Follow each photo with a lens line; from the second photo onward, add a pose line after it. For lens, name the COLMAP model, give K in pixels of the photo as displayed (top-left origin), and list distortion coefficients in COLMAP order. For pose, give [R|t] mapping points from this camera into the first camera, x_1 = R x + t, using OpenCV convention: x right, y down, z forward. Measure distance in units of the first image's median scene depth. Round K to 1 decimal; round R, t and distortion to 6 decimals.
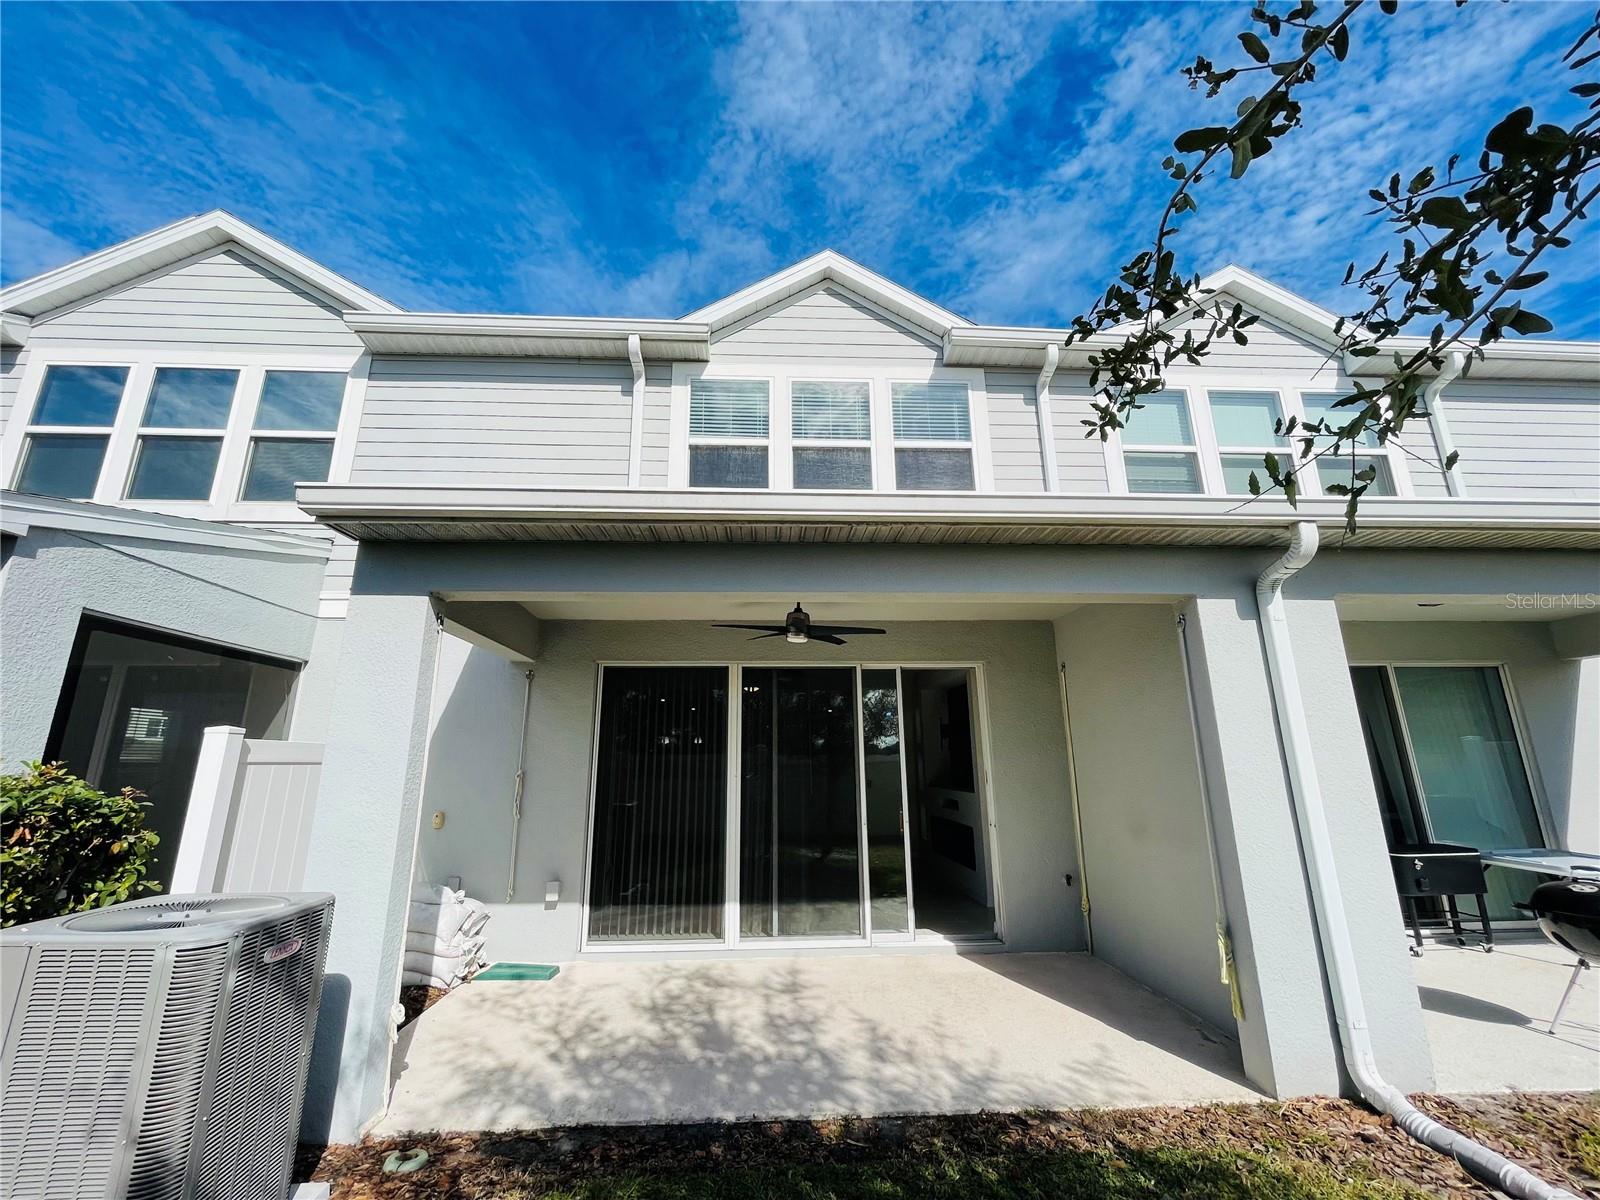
lens RADIAL K [[645.7, 0, 798.6], [0, 645.7, 593.7], [0, 0, 1]] dist [-0.002321, 0.000438]
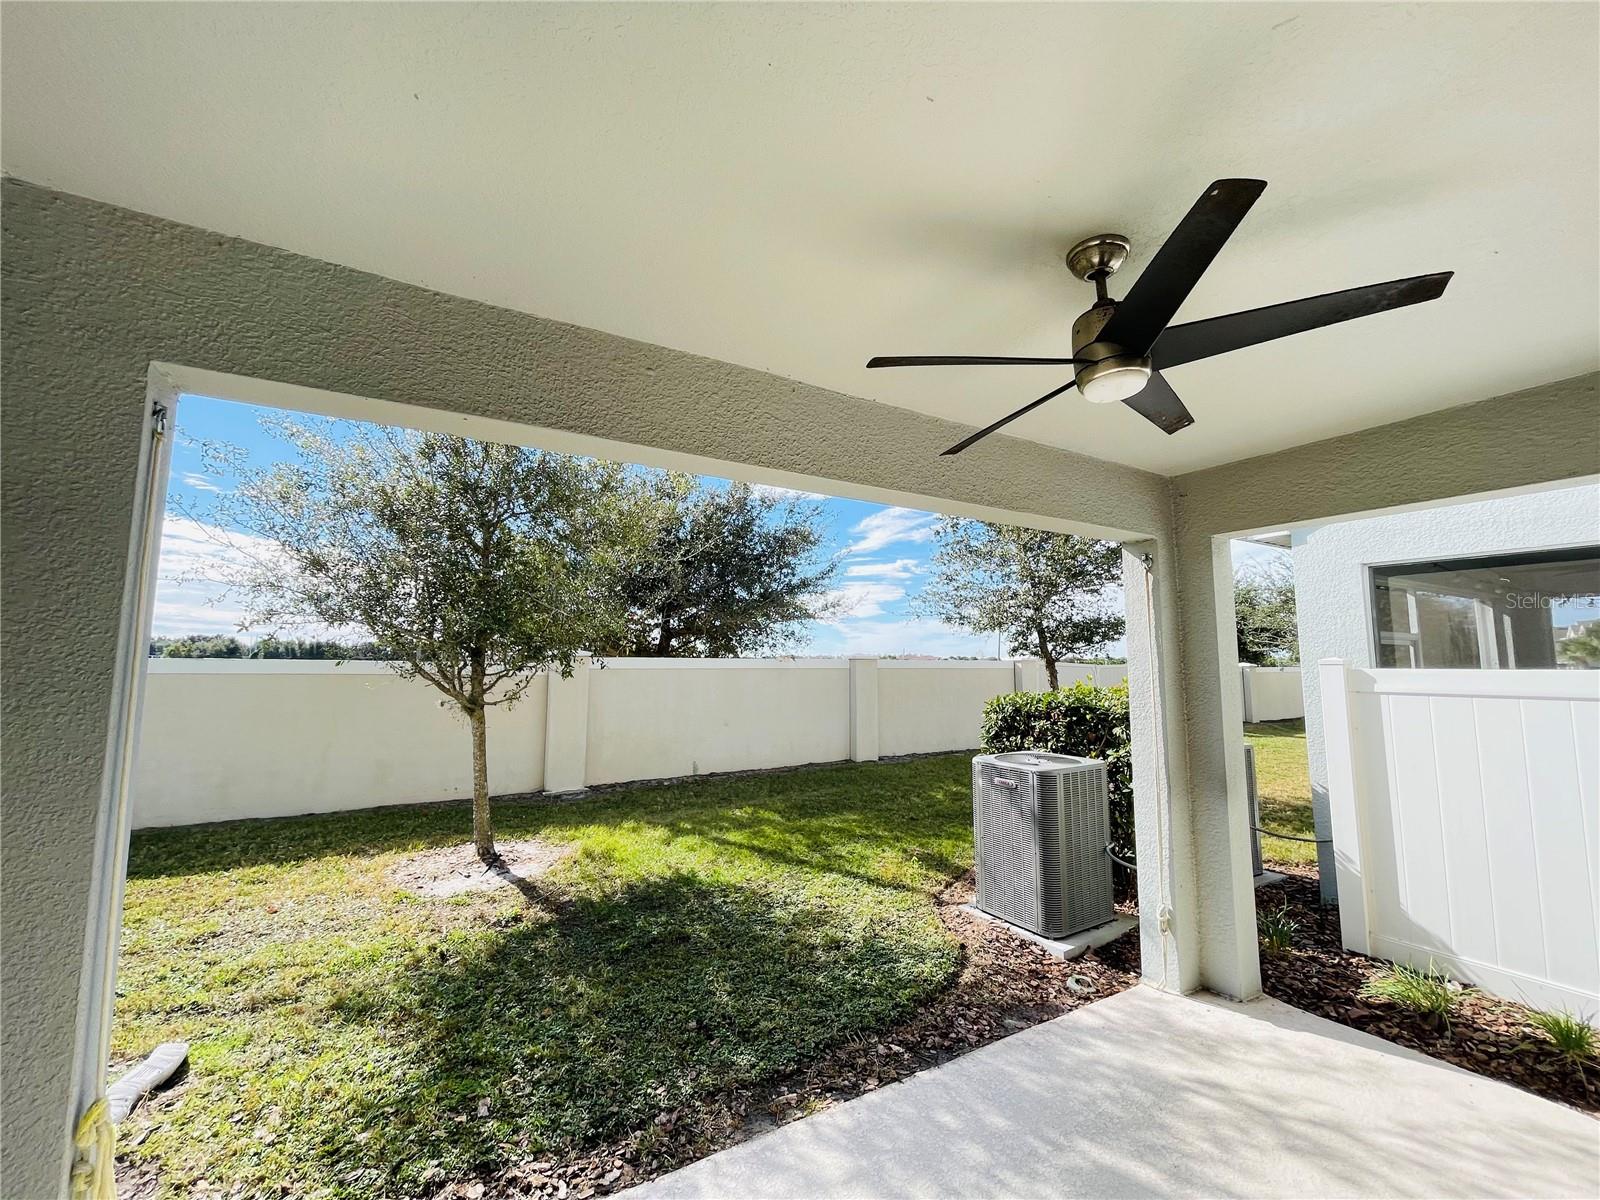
lens RADIAL K [[645.7, 0, 804.6], [0, 645.7, 602.0], [0, 0, 1]] dist [-0.002321, 0.000438]
pose [[-0.885097, -0.037304, -0.463910, 0.423935], [0.123332, 0.942347, -0.311081, 0.362857], [0.448769, -0.332551, -0.829467, 1.617180]]
